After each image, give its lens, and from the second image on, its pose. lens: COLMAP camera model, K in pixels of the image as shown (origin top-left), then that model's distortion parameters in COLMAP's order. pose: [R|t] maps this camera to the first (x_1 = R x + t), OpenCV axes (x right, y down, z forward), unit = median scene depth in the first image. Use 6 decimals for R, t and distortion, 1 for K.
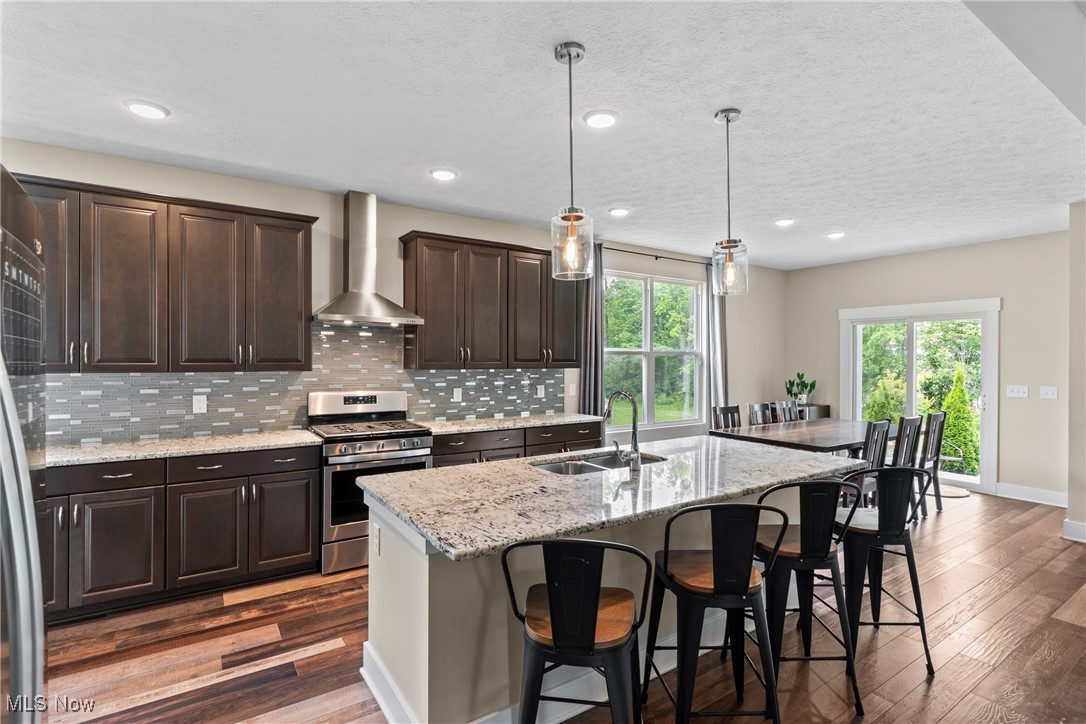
lens RADIAL K [[521.2, 0, 536.0], [0, 521.2, 362.0], [0, 0, 1]] dist [0.003531, -0.002098]
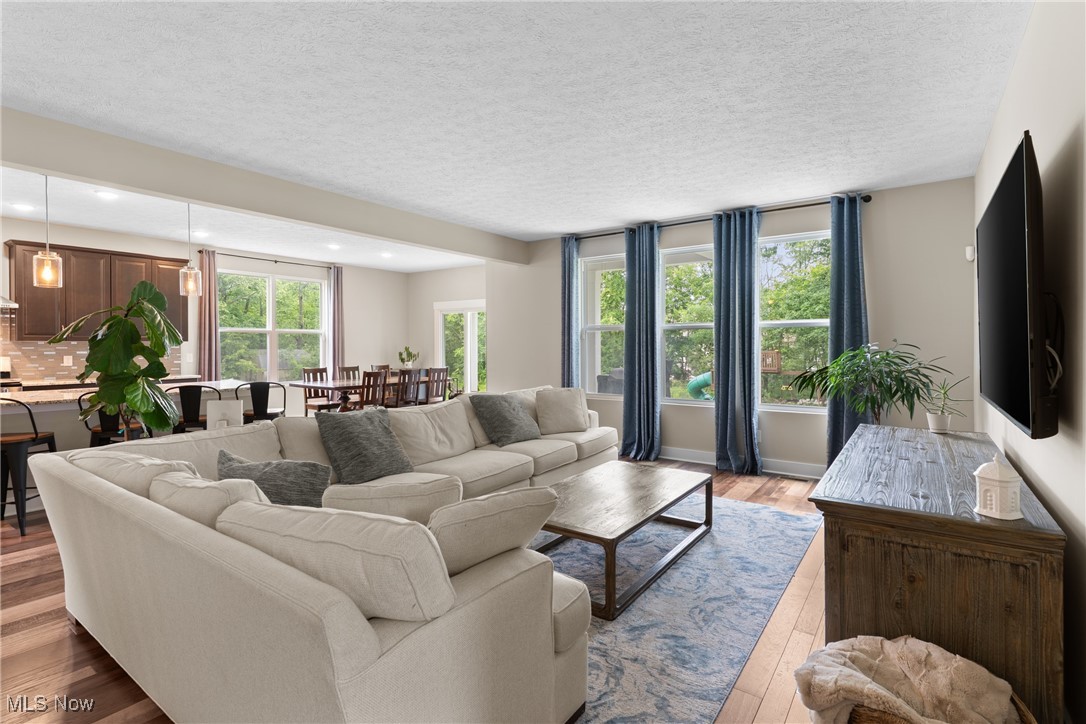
lens RADIAL K [[521.2, 0, 545.0], [0, 521.2, 367.1], [0, 0, 1]] dist [0.003531, -0.002098]
pose [[0.943409, -0.016968, 0.331197, 0.564484], [0.003443, 0.999138, 0.041381, 0.028043], [-0.331613, -0.037899, 0.942654, -0.684942]]
